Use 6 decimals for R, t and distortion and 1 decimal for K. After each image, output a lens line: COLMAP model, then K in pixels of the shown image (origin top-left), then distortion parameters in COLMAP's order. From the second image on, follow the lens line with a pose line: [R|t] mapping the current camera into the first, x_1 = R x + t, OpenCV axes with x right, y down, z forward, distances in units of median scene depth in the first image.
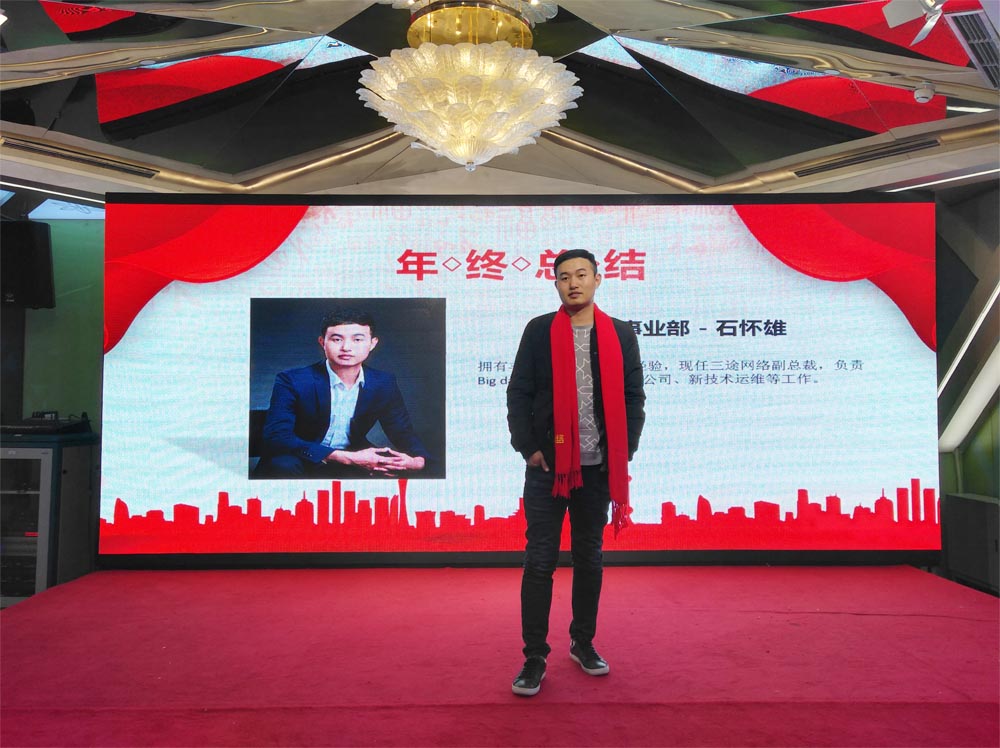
lens RADIAL K [[776.2, 0, 512.0], [0, 776.2, 376.2], [0, 0, 1]] dist [0.013177, 0.012960]
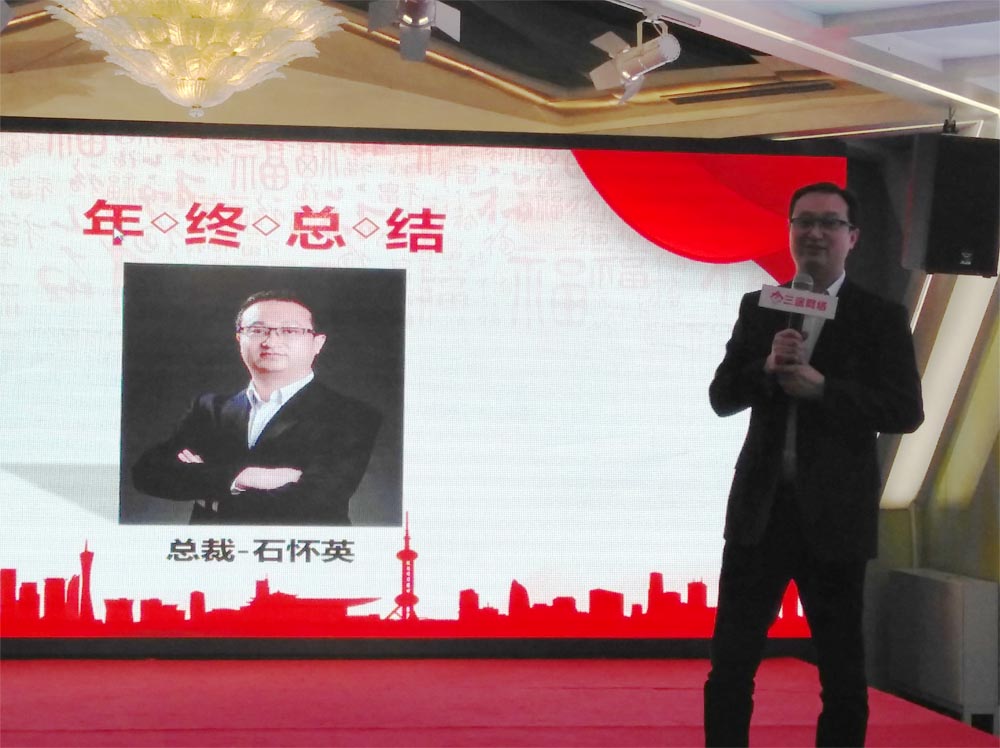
lens RADIAL K [[2009.4, 0, 501.4], [0, 2009.4, 374.2], [0, 0, 1]] dist [0.071761, 0.028065]
pose [[0.993485, 0.020467, 0.112111, 0.021943], [-0.022332, 0.999632, 0.015409, -0.043826], [-0.111755, -0.017813, 0.993576, -0.813567]]
